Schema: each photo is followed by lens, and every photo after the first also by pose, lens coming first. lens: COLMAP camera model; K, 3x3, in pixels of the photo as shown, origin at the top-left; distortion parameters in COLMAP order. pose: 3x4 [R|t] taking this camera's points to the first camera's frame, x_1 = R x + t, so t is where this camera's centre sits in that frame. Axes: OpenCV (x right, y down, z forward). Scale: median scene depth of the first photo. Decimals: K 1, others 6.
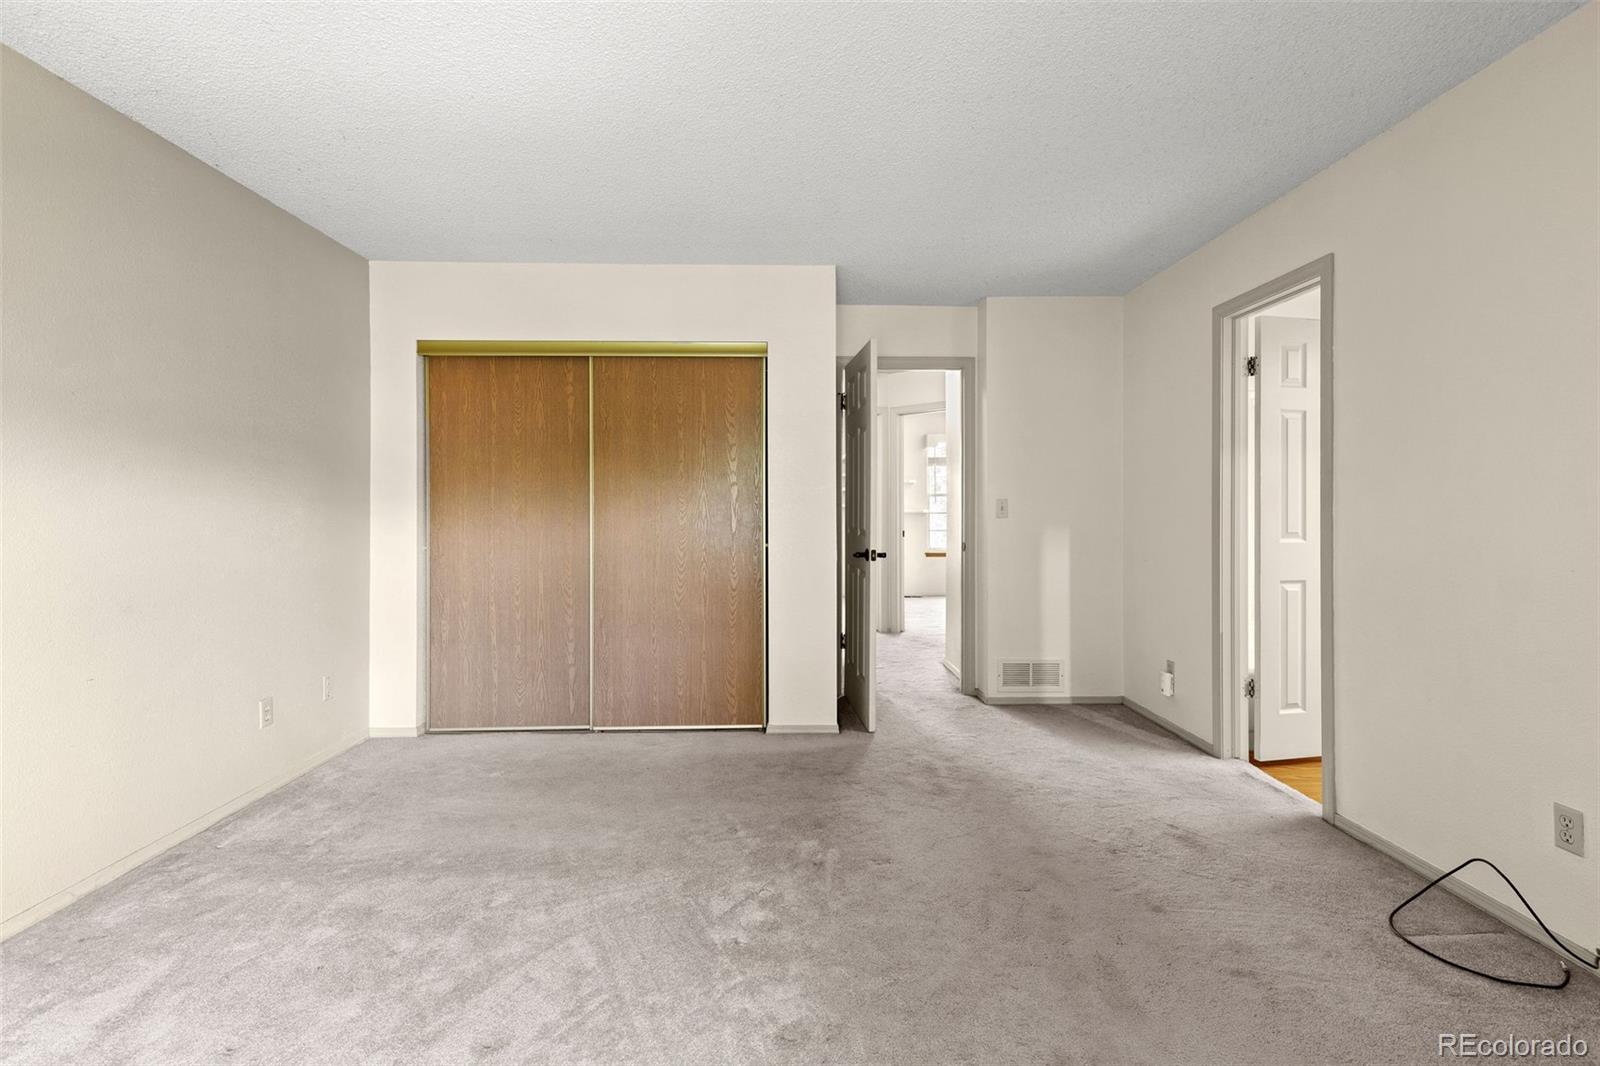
lens RADIAL K [[724.8, 0, 796.1], [0, 724.8, 509.1], [0, 0, 1]] dist [0.004489, -0.000382]
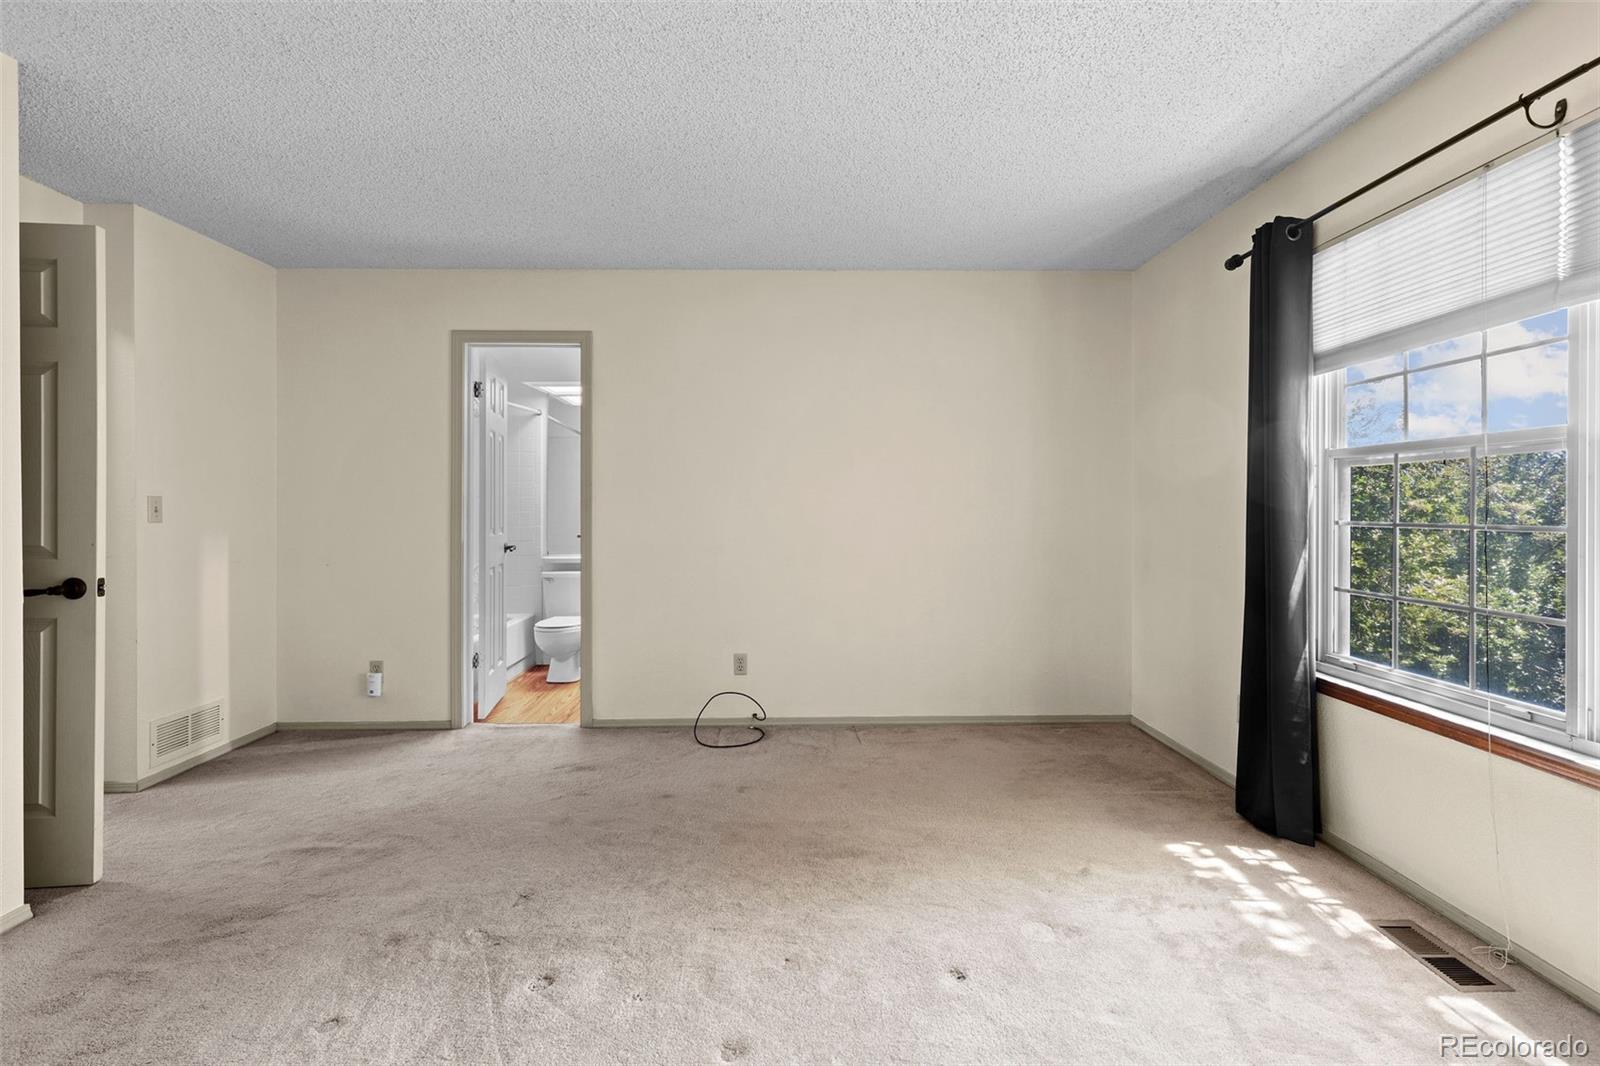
lens RADIAL K [[724.8, 0, 800.0], [0, 724.8, 520.8], [0, 0, 1]] dist [0.004489, -0.000382]
pose [[0.001959, -0.016119, 0.999868, -0.552283], [0.004221, 0.999861, 0.016111, 0.001219], [-0.999989, 0.004188, 0.002027, 0.464067]]
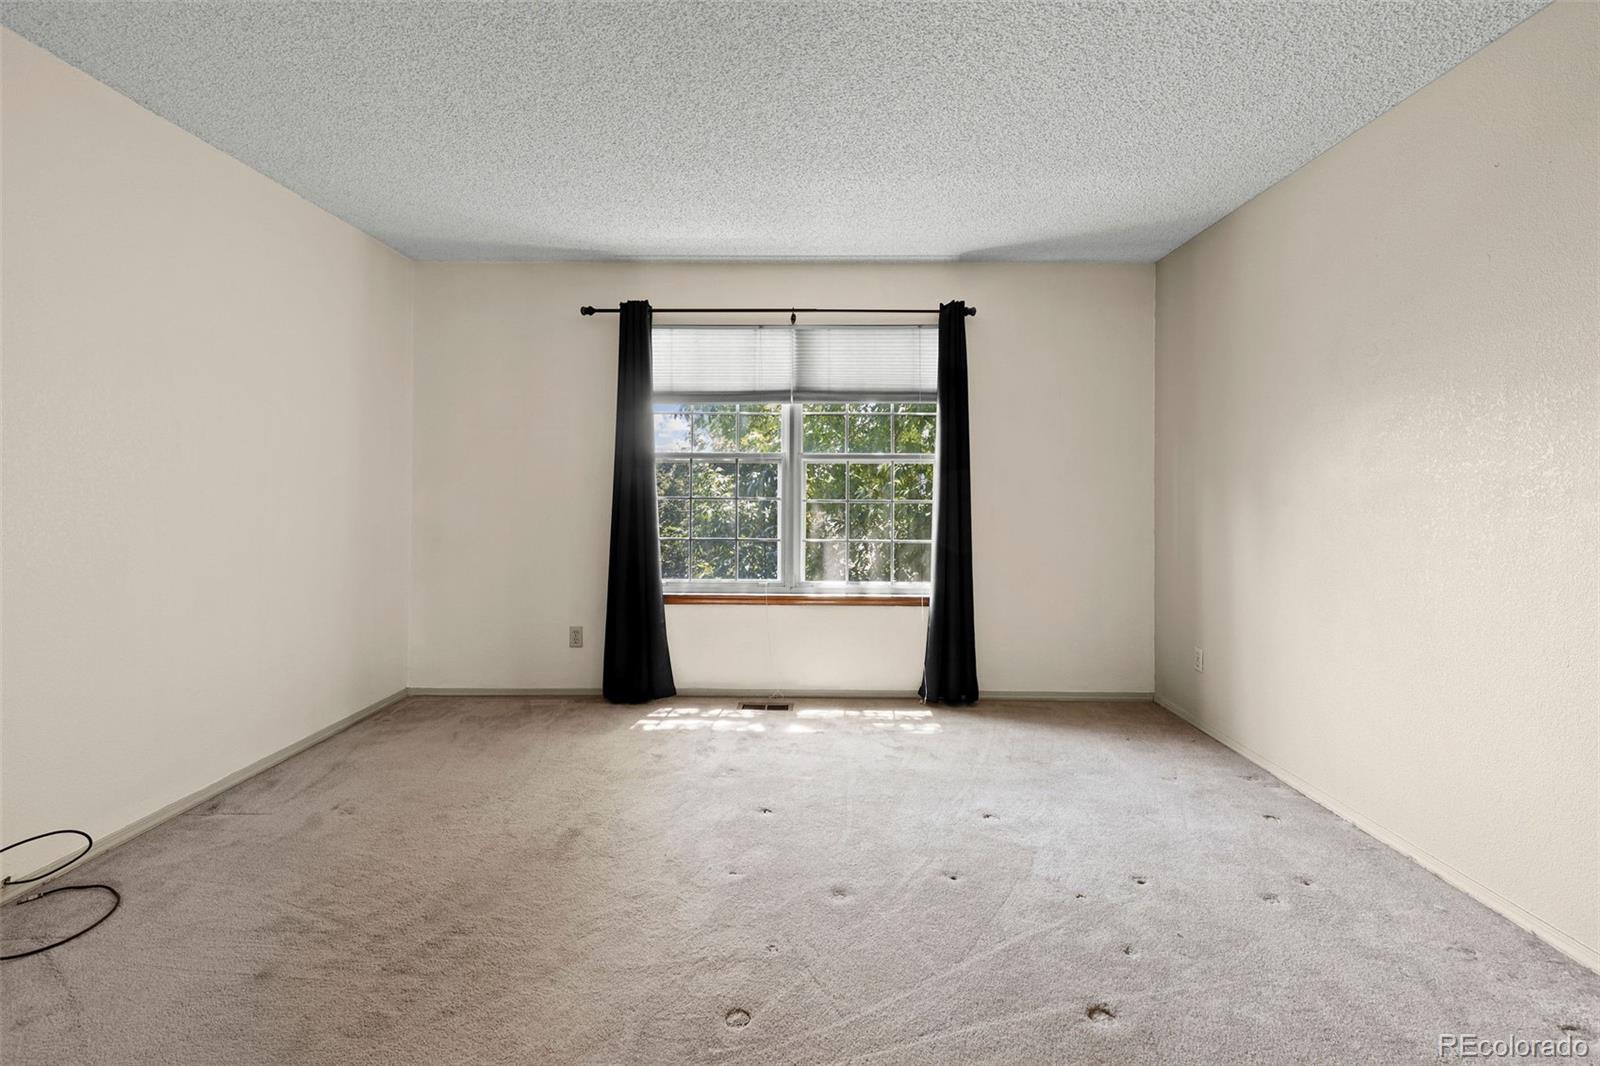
lens RADIAL K [[724.8, 0, 801.0], [0, 724.8, 526.6], [0, 0, 1]] dist [0.004489, -0.000382]
pose [[-0.999568, -0.006579, 0.028657, -0.076673], [-0.005120, 0.998702, 0.050680, -0.000066], [-0.028953, 0.050511, -0.998304, 1.121488]]
